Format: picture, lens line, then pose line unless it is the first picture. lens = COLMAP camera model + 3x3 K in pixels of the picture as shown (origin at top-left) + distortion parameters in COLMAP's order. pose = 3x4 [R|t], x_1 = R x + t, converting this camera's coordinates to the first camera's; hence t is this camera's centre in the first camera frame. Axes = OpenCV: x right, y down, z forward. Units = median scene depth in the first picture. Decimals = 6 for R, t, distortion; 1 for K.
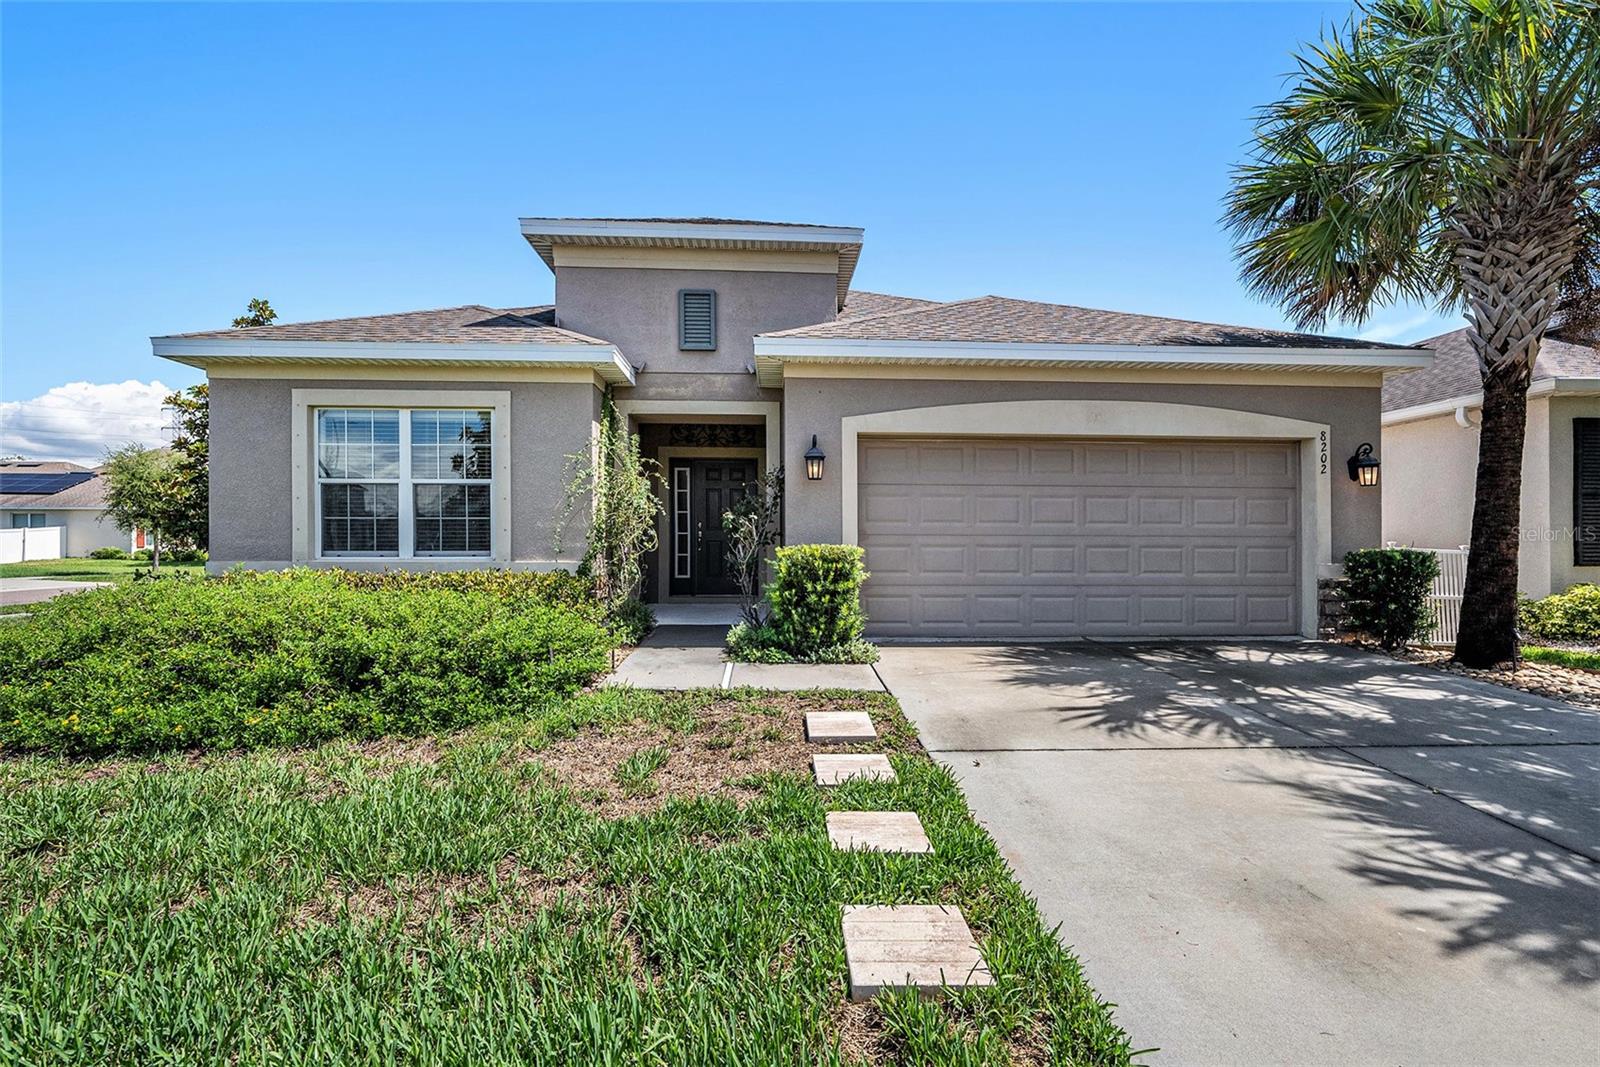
lens RADIAL K [[691.4, 0, 798.4], [0, 691.4, 536.5], [0, 0, 1]] dist [0.002574, -0.000928]
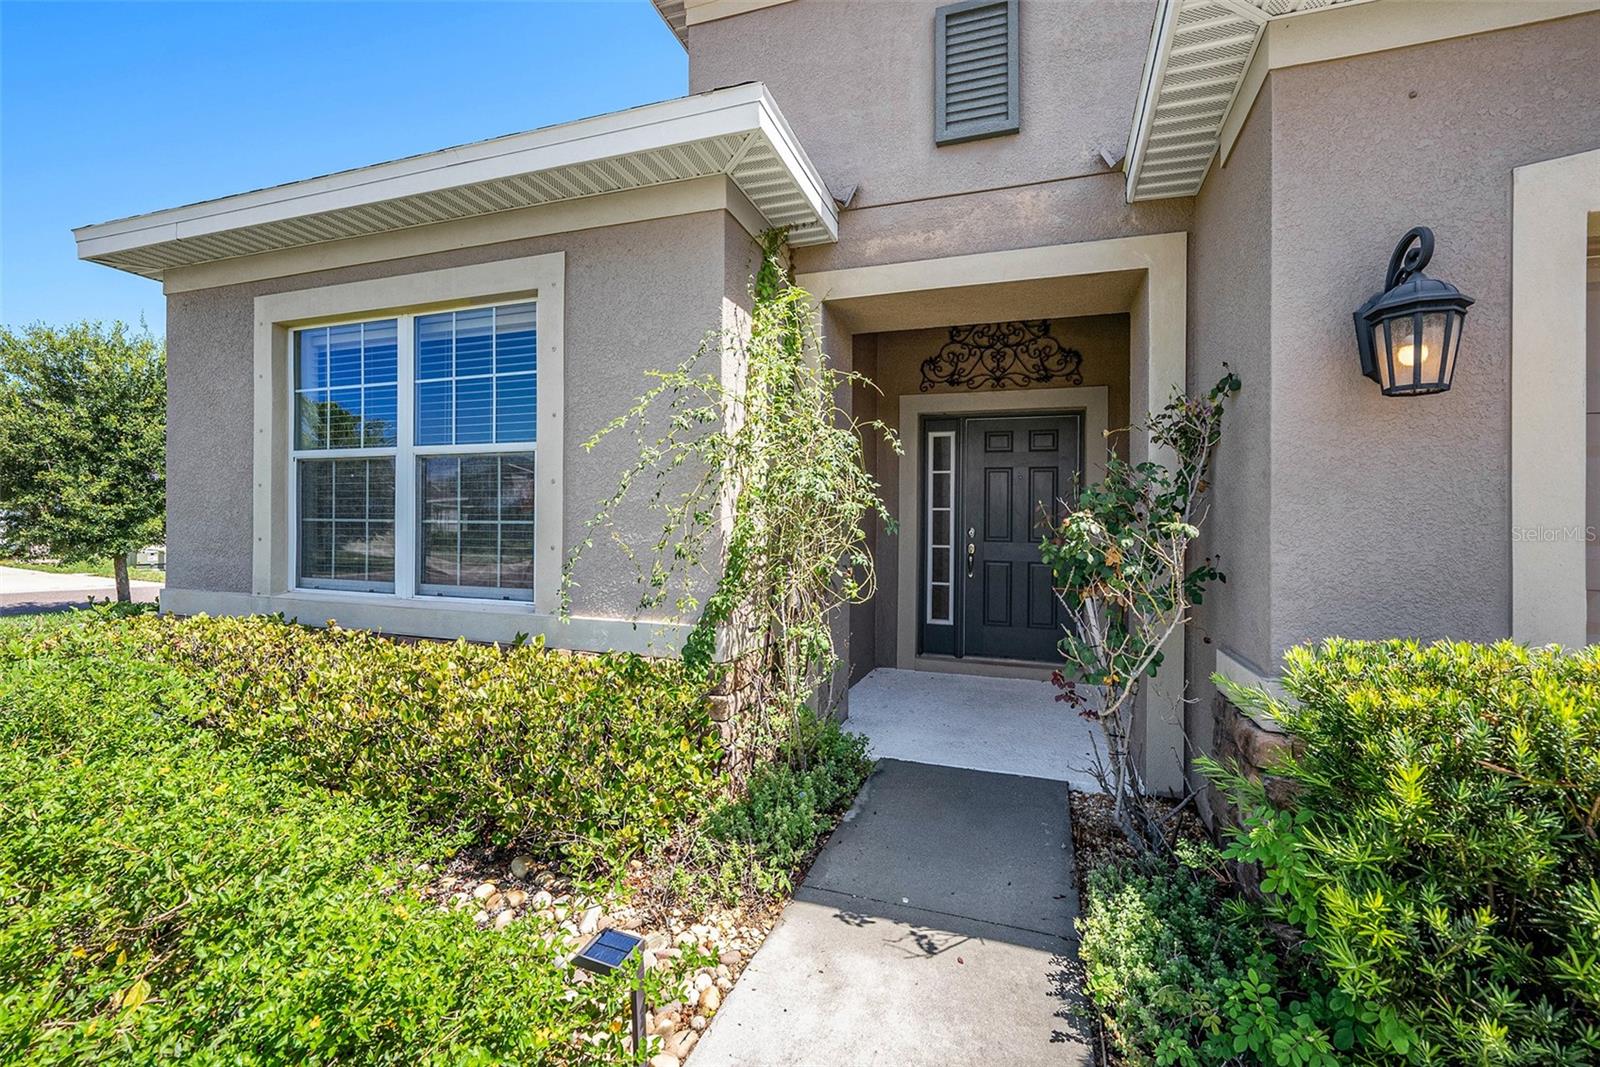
lens RADIAL K [[691.4, 0, 800.7], [0, 691.4, 535.7], [0, 0, 1]] dist [0.002574, -0.000928]
pose [[0.929258, 0.014947, -0.369129, -0.091873], [-0.013249, 0.999887, 0.007134, -0.023314], [0.369194, -0.001738, 0.929351, 0.608802]]
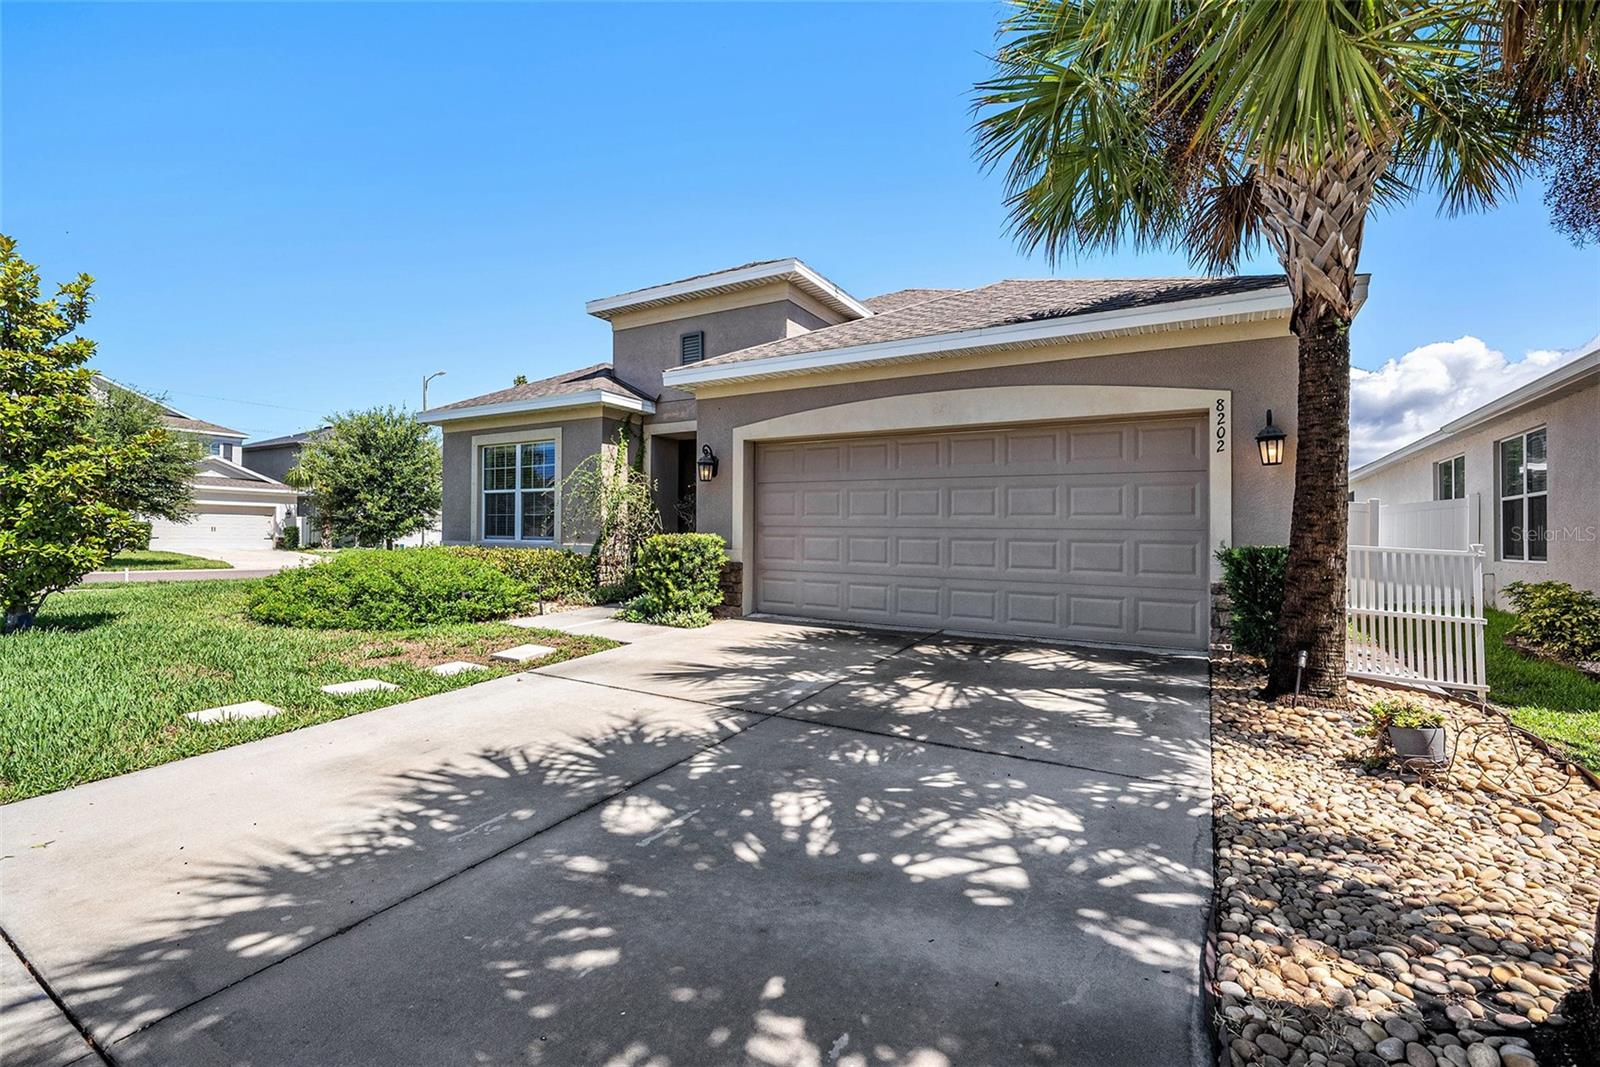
lens RADIAL K [[691.4, 0, 783.6], [0, 691.4, 534.6], [0, 0, 1]] dist [0.002574, -0.000928]
pose [[0.829636, 0.008880, -0.558234, 0.769158], [-0.006749, 0.999960, 0.005875, 0.004292], [0.558264, -0.001107, 0.829663, 0.048963]]
